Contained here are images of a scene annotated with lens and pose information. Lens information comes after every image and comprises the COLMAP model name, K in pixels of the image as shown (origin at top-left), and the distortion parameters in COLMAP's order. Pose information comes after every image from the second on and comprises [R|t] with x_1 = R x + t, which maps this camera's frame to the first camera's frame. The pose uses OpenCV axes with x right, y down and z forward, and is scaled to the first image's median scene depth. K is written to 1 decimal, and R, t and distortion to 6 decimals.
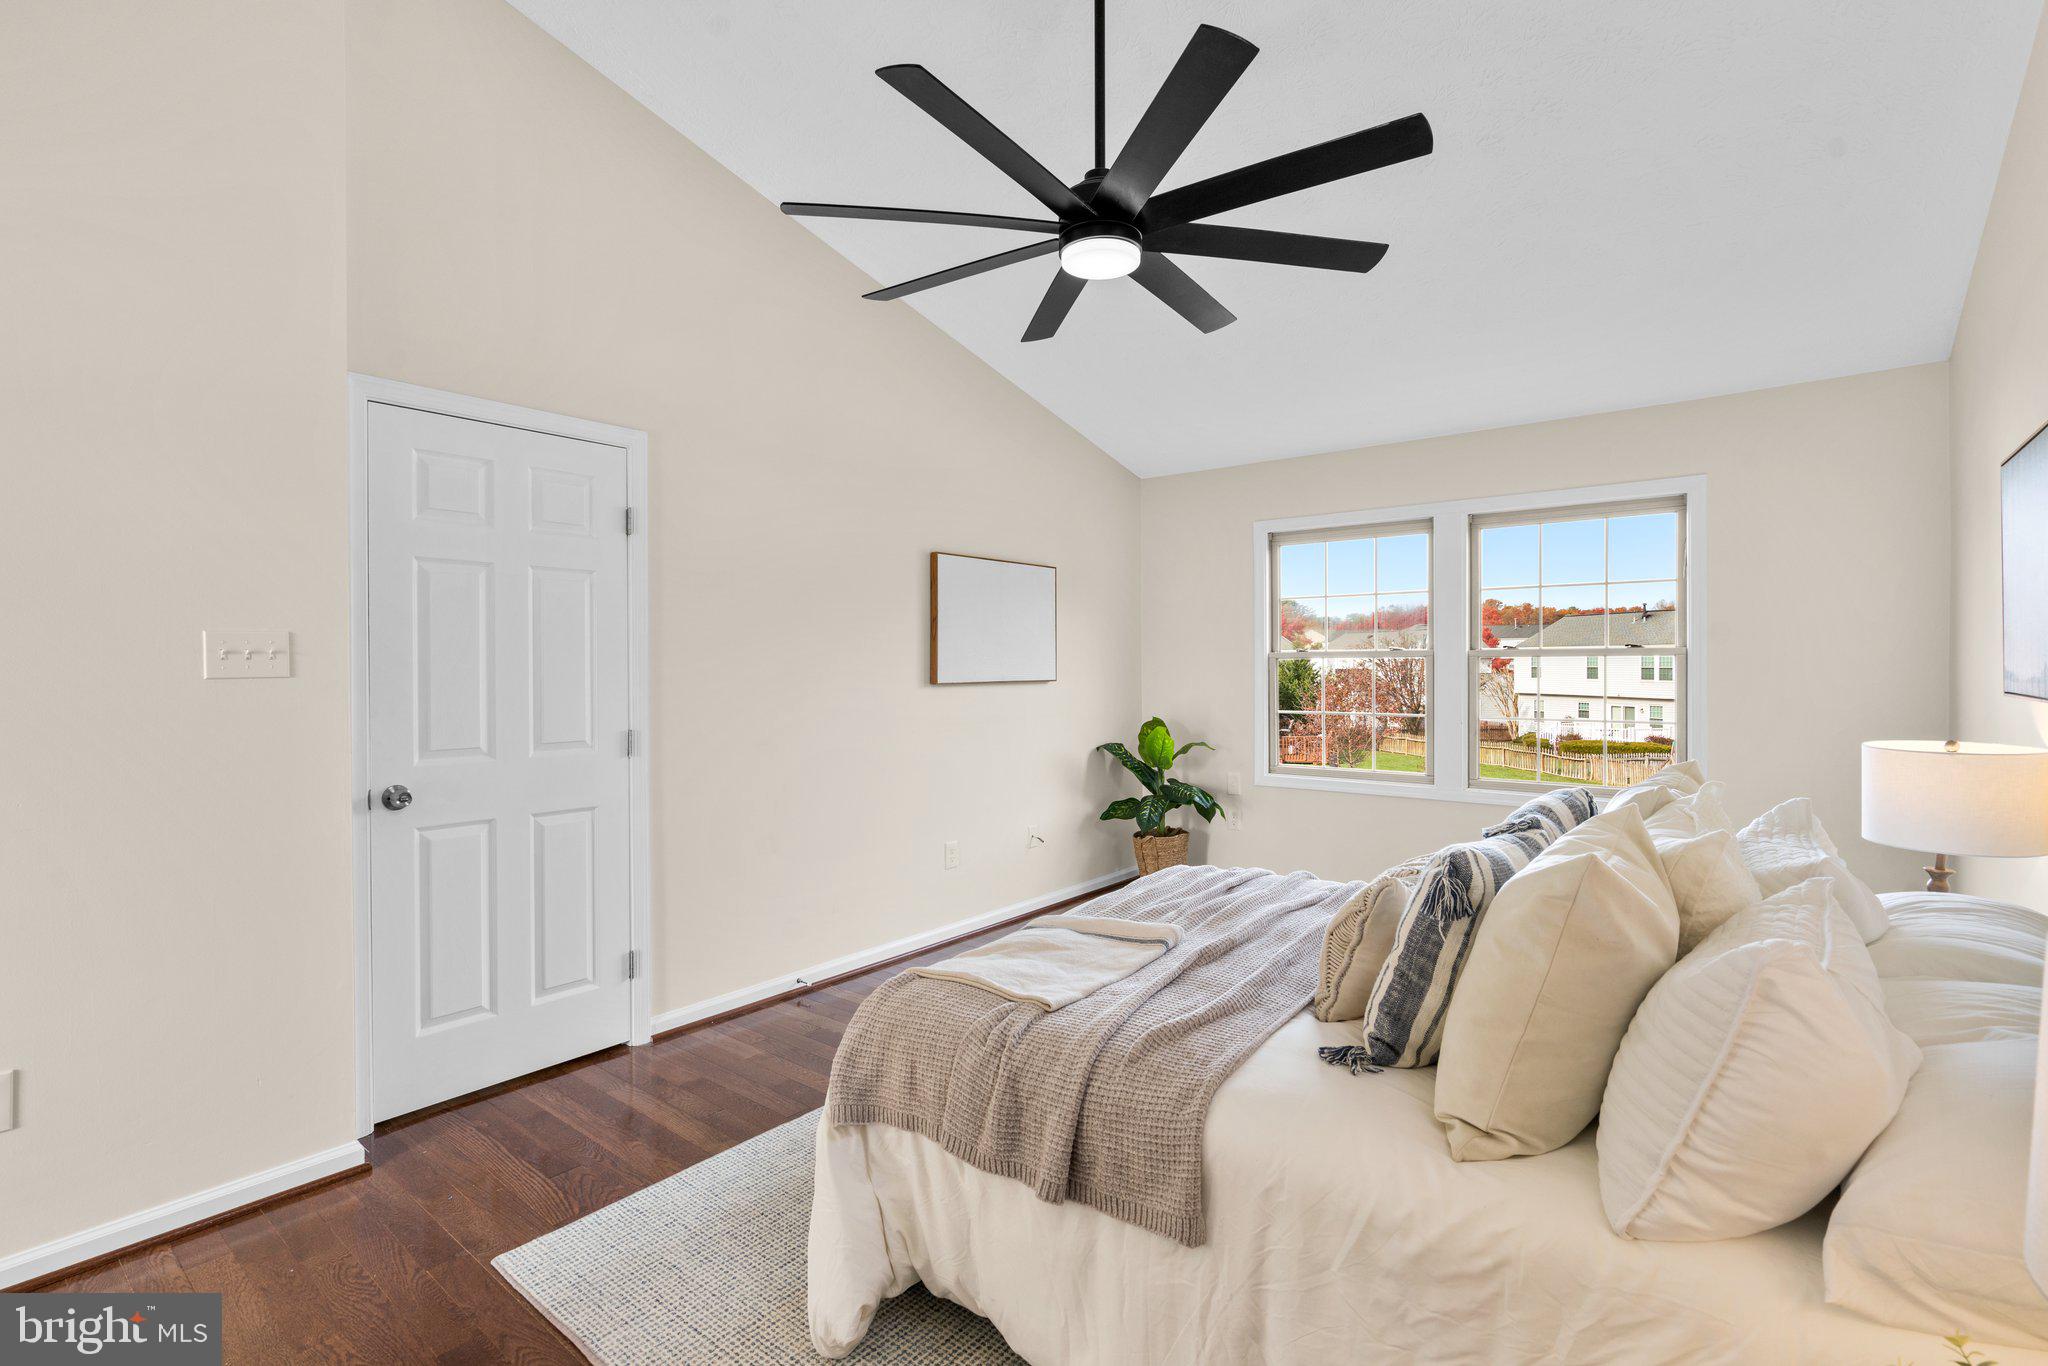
lens RADIAL K [[937.8, 0, 1013.5], [0, 937.8, 650.2], [0, 0, 1]] dist [0.000190, 0.000302]
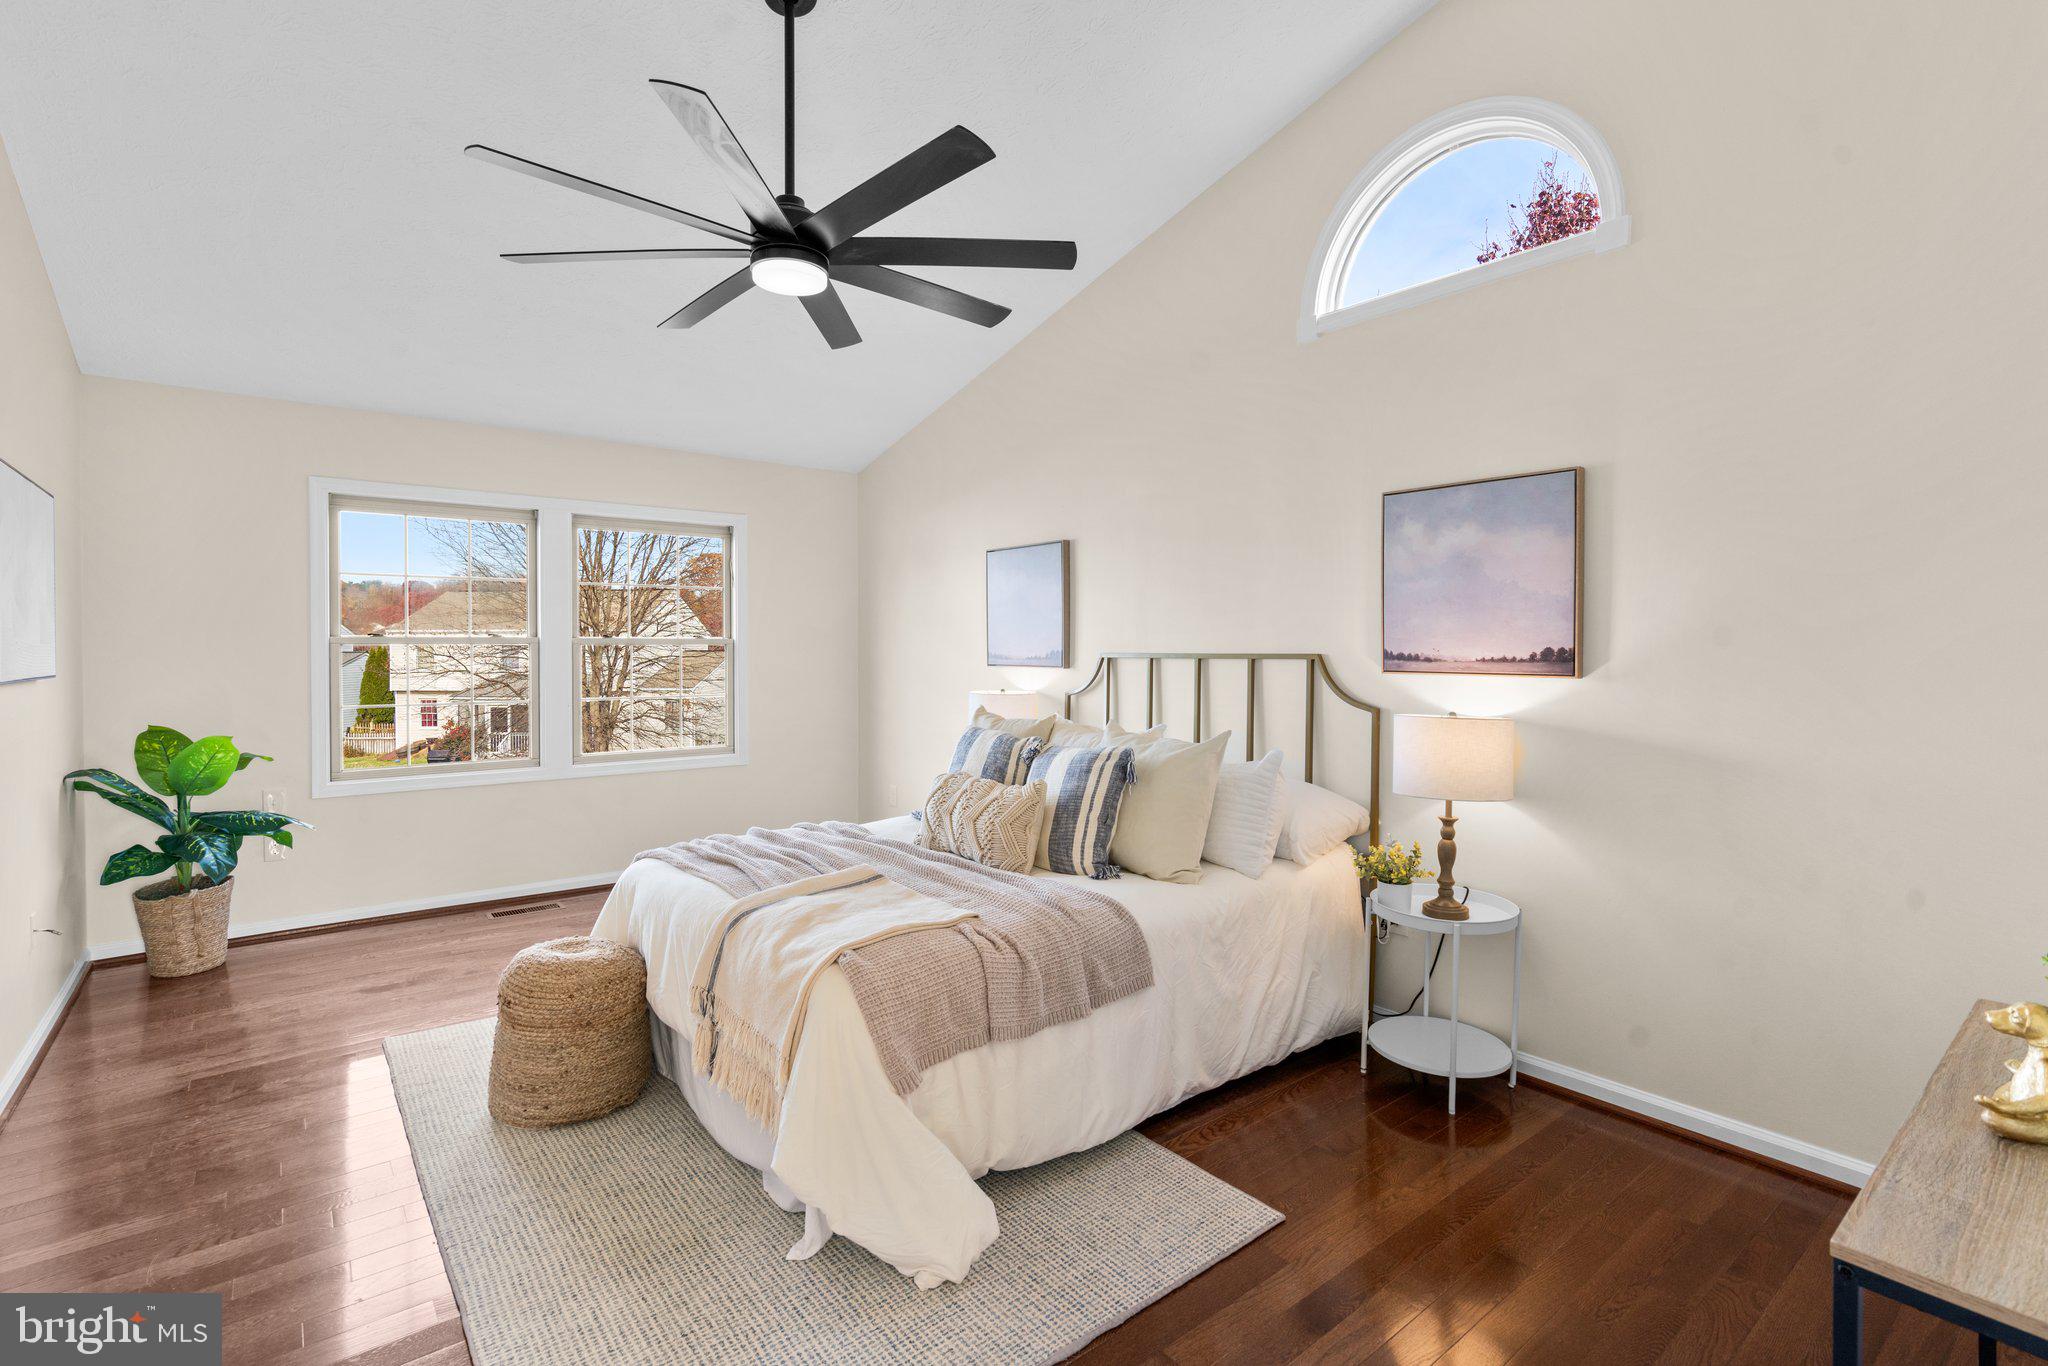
lens RADIAL K [[937.8, 0, 1013.5], [0, 937.8, 650.2], [0, 0, 1]] dist [0.000190, 0.000302]
pose [[0.221064, 0.005536, 0.975244, -0.400247], [-0.014971, 0.999885, -0.002282, 0.007816], [-0.975144, -0.014096, 0.221122, 0.229446]]
